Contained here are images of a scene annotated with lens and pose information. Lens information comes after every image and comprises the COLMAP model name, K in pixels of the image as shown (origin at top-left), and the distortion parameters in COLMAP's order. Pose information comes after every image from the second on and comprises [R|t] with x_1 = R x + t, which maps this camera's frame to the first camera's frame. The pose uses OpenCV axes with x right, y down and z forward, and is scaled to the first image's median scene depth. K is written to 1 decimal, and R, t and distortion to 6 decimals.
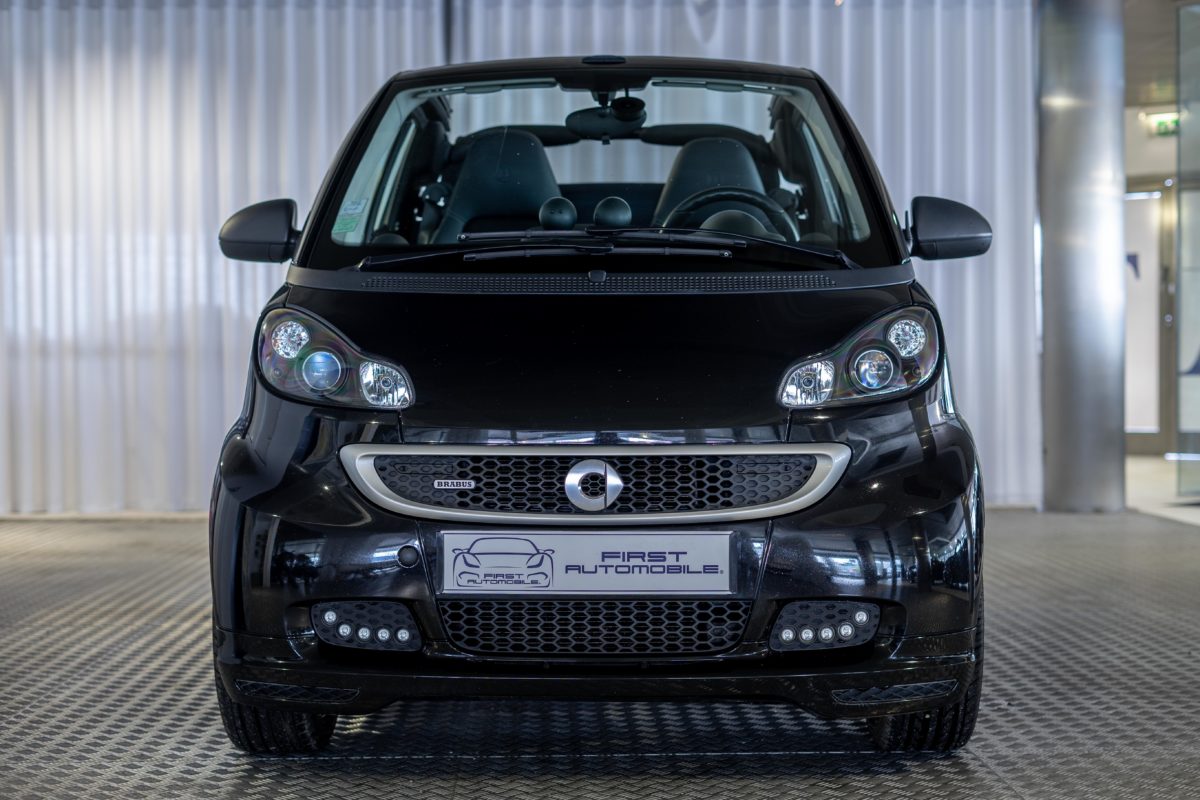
lens RADIAL K [[2014.6, 0, 617.9], [0, 2014.6, 401.5], [0, 0, 1]] dist [-0.028112, -0.113122]
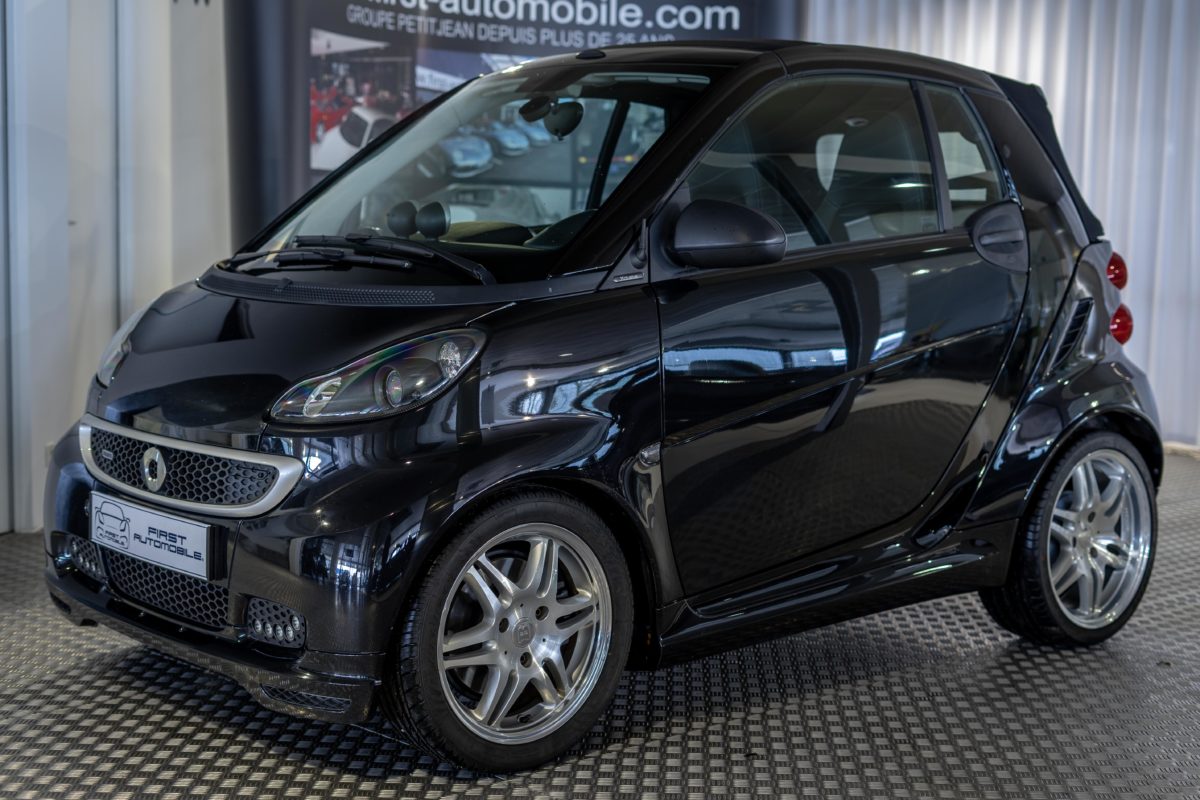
lens RADIAL K [[1874.1, 0, 594.3], [0, 1874.1, 436.3], [0, 0, 1]] dist [-0.001354, -0.024270]
pose [[0.658062, 0.108481, -0.745109, 0.957449], [-0.045974, 0.993510, 0.104043, -0.101677], [0.751559, -0.034212, 0.658778, 0.472364]]
